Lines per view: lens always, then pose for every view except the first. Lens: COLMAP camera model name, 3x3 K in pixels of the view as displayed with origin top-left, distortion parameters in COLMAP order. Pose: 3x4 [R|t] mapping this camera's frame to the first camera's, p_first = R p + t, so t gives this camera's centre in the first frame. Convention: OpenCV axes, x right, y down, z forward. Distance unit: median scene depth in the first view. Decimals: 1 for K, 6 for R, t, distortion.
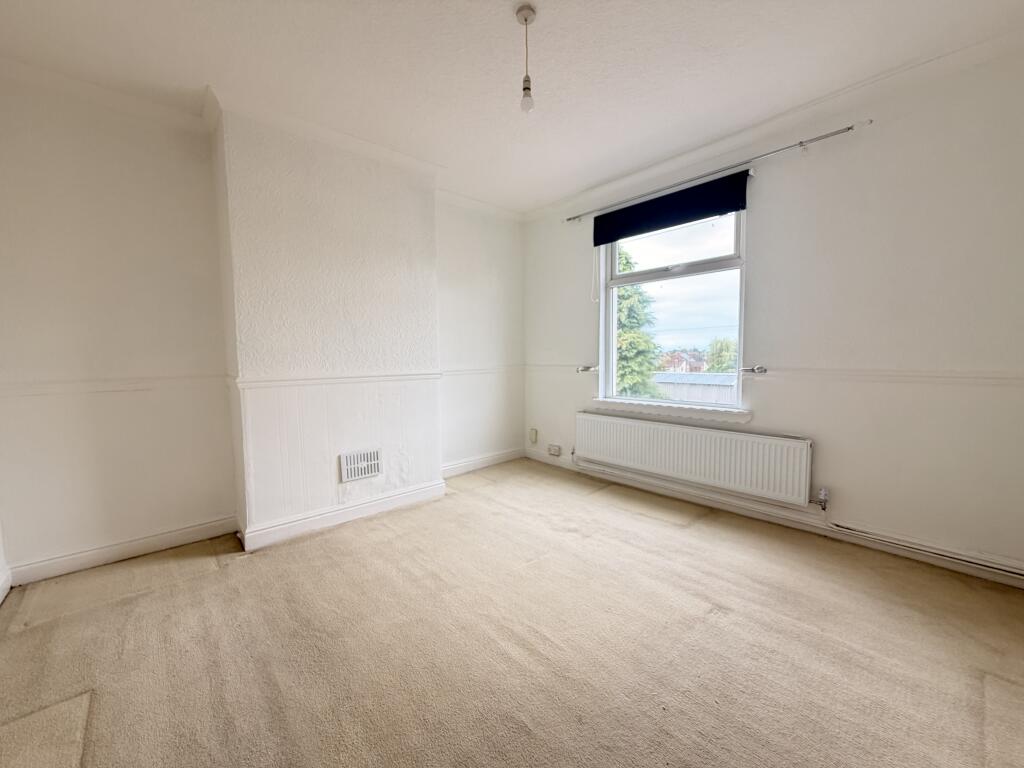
lens RADIAL K [[408.9, 0, 507.8], [0, 408.9, 384.5], [0, 0, 1]] dist [0.002838, 0.000086]
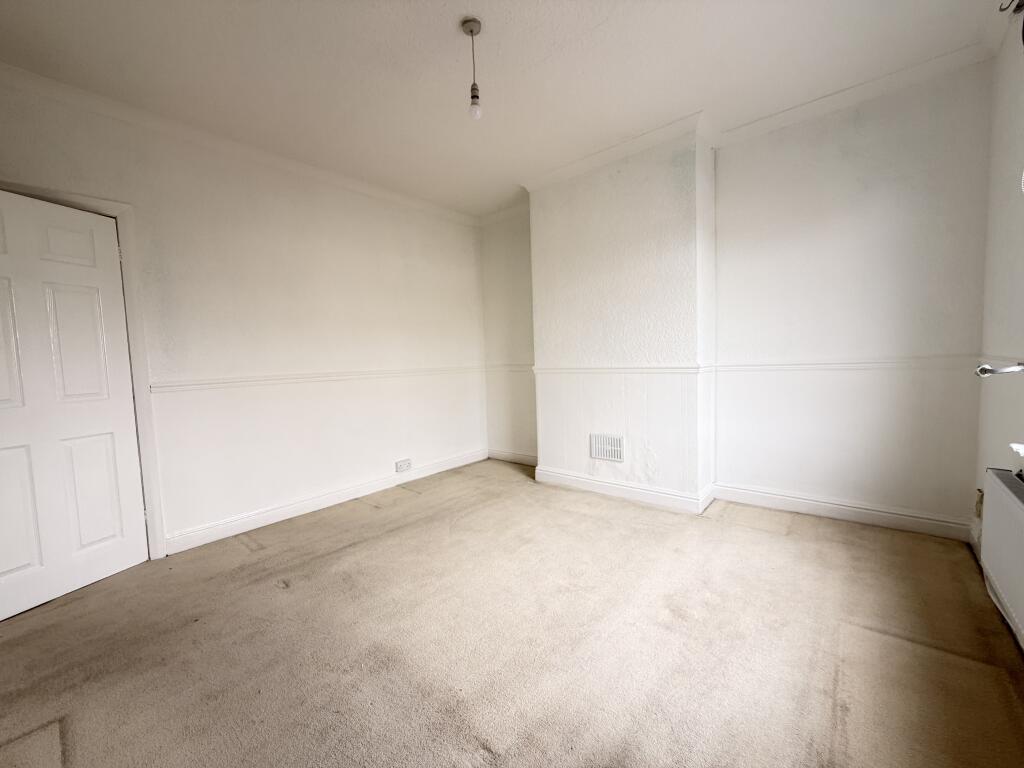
lens RADIAL K [[408.9, 0, 507.5], [0, 408.9, 382.3], [0, 0, 1]] dist [0.002838, 0.000086]
pose [[0.131463, 0.072396, -0.988674, 0.686865], [-0.035493, 0.997034, 0.068289, -0.046425], [0.990685, 0.026114, 0.133643, 0.575751]]
